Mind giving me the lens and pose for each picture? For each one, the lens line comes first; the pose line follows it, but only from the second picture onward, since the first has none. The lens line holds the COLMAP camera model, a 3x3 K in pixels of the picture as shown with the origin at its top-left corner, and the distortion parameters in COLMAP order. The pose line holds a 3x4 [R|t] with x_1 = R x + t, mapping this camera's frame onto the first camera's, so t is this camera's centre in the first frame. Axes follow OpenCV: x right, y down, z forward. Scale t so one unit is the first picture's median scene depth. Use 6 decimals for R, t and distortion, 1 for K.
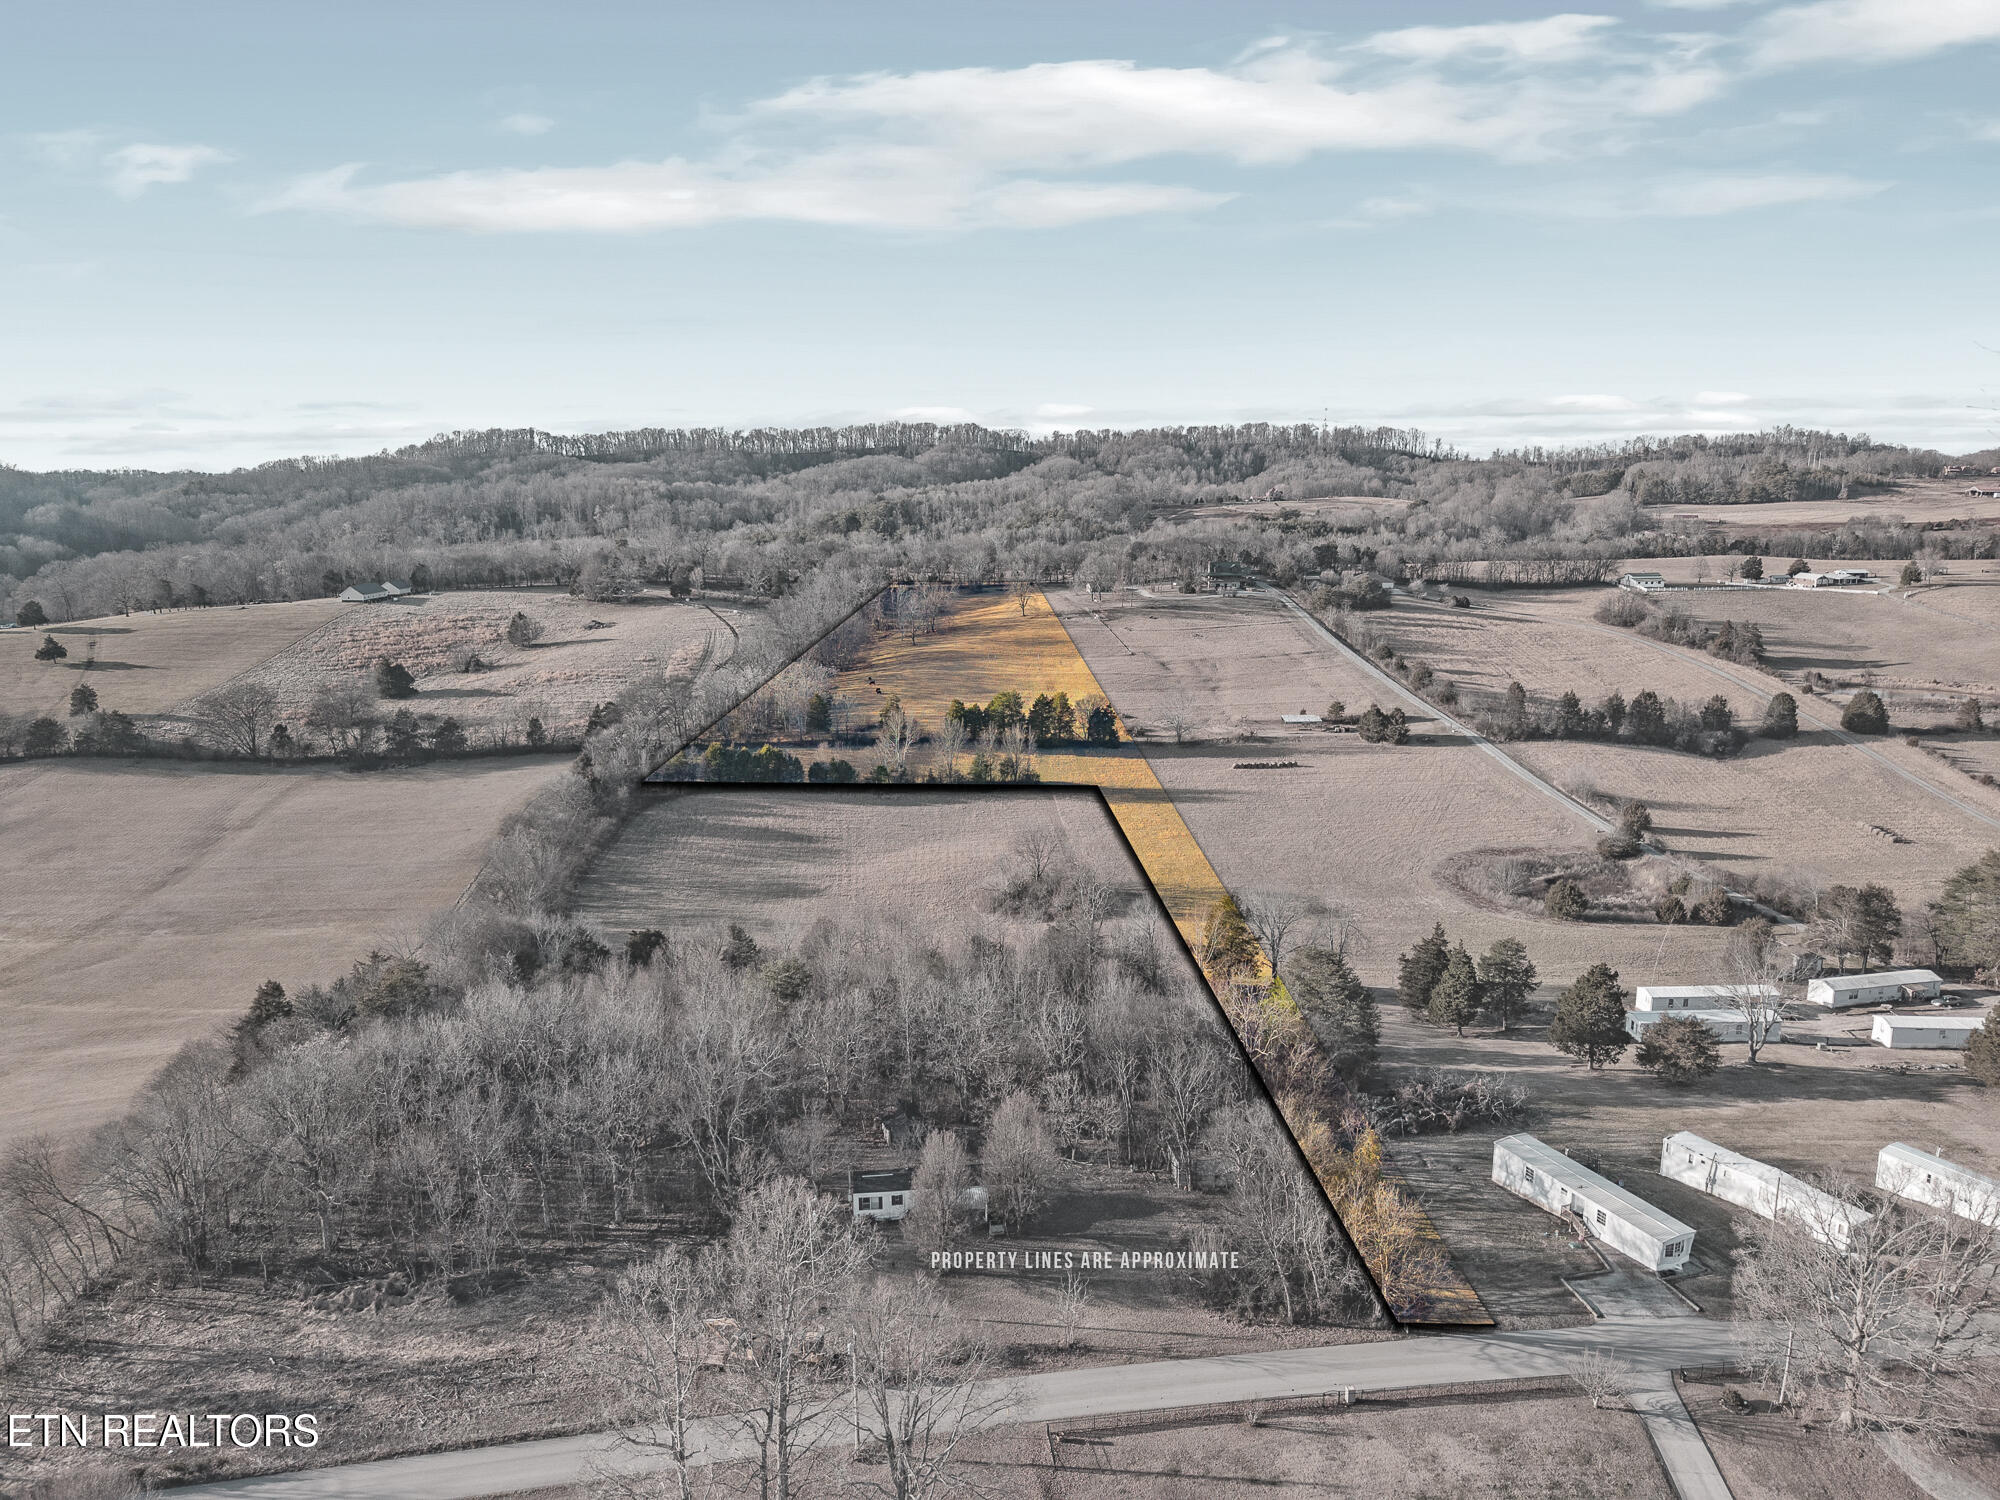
lens RADIAL K [[1471.6, 0, 1000.0], [0, 1471.6, 750.0], [0, 0, 1]] dist [0.127926, -0.254142]
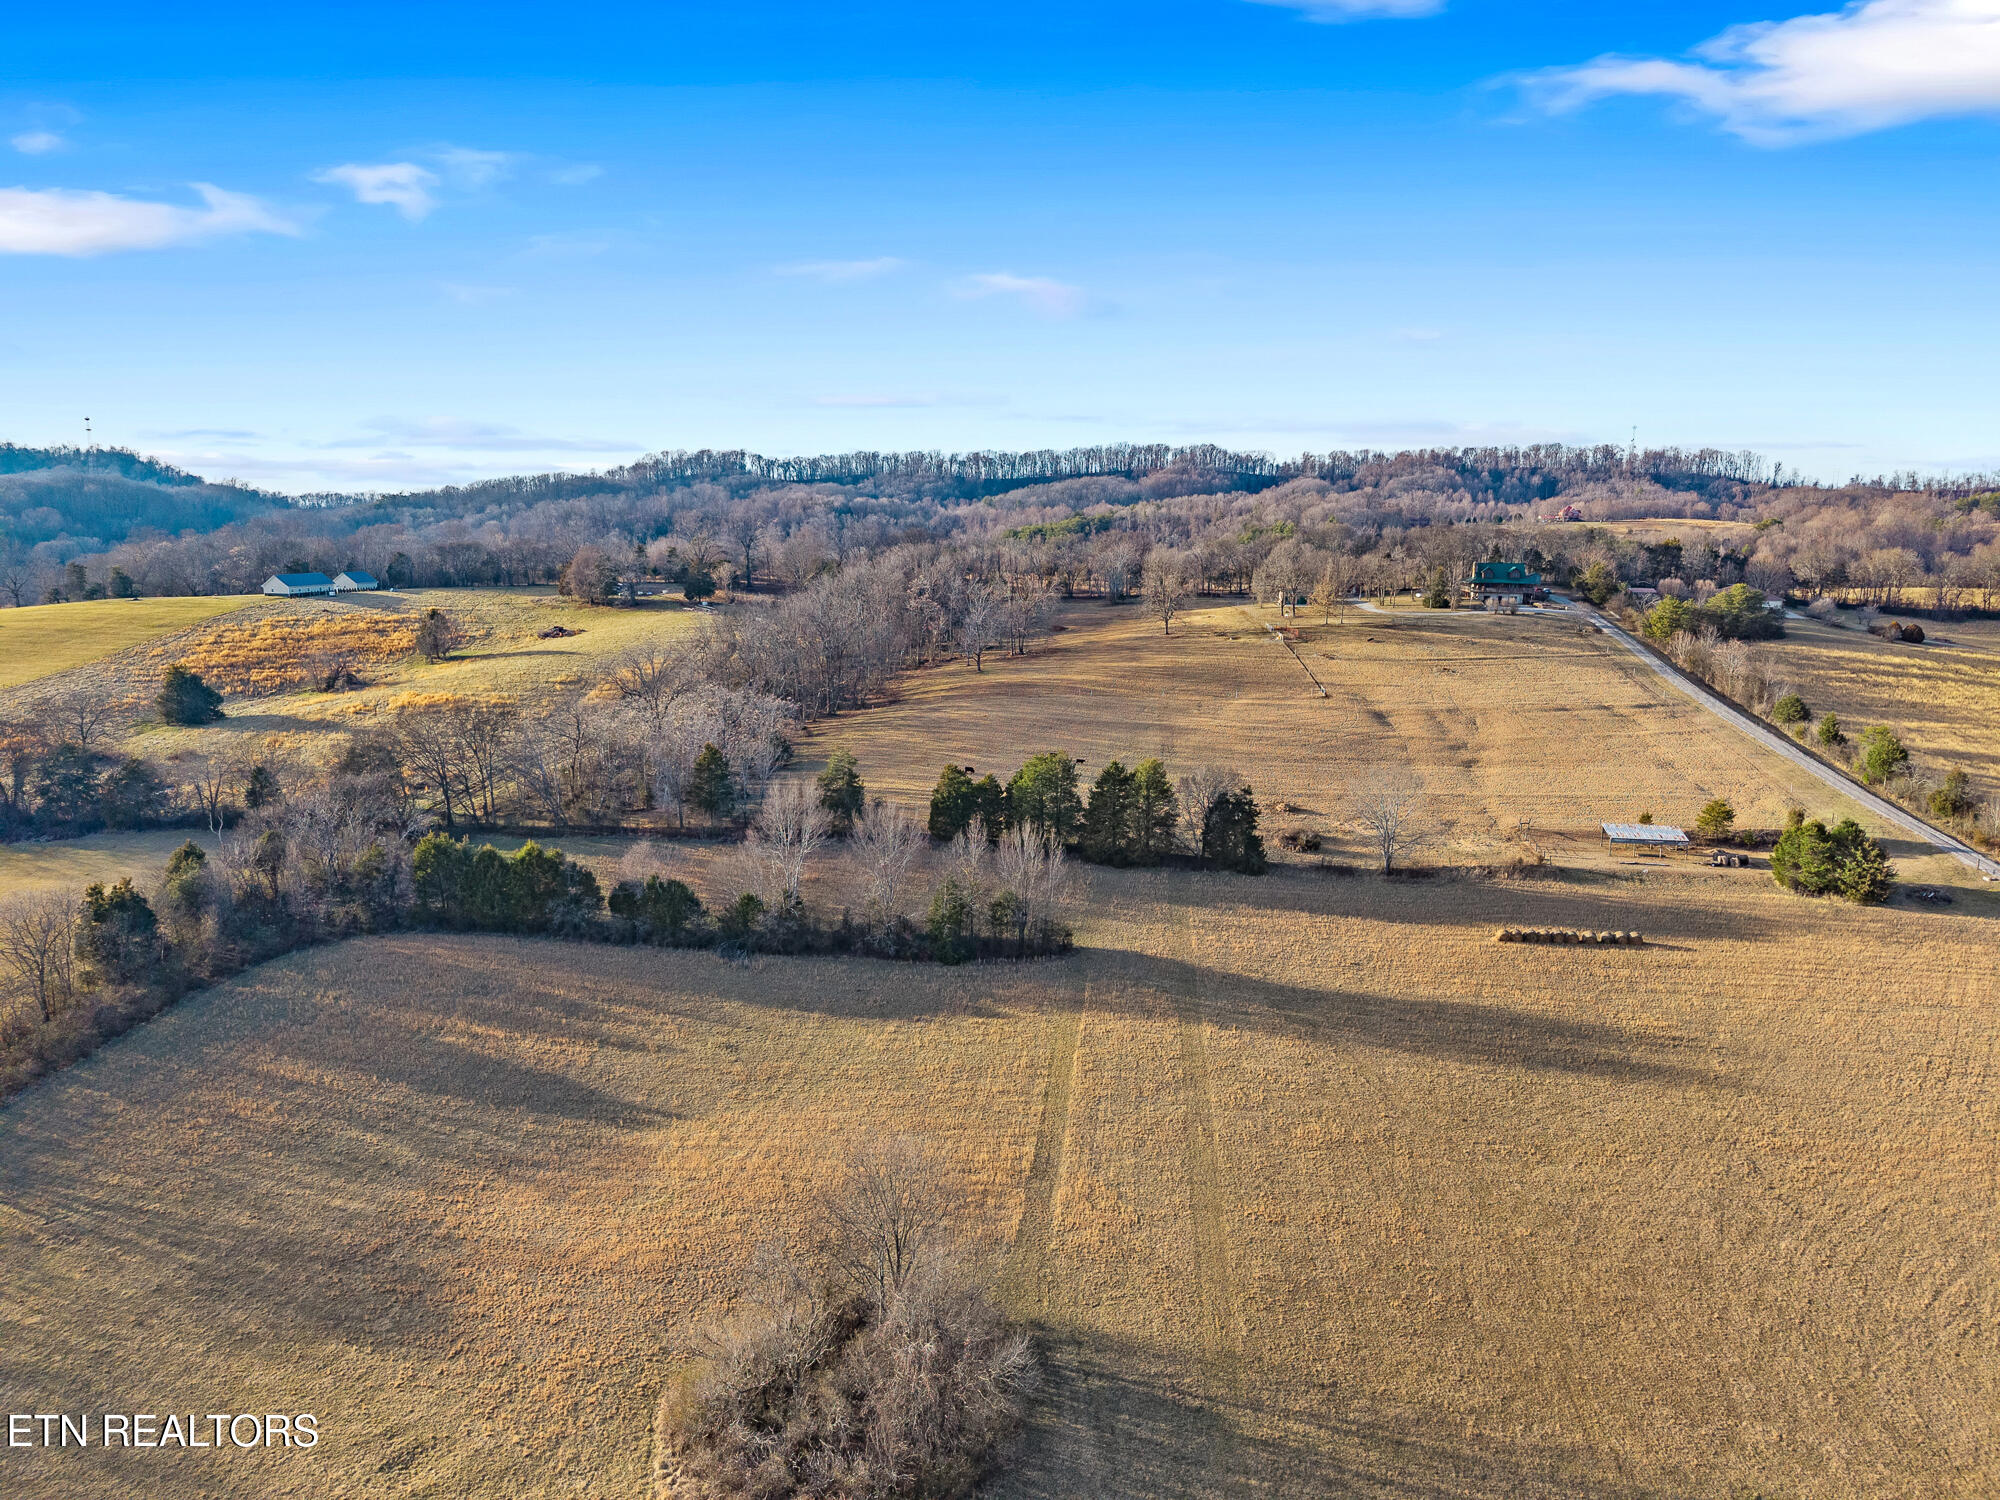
lens RADIAL K [[1416.2, 0, 951.7], [0, 1416.2, 750.6], [0, 0, 1]] dist [0.027832, -0.063753]
pose [[0.975725, 0.042581, -0.214822, 0.056959], [-0.048773, 0.998531, -0.023607, -0.019566], [0.213501, 0.033512, 0.976368, 0.356205]]
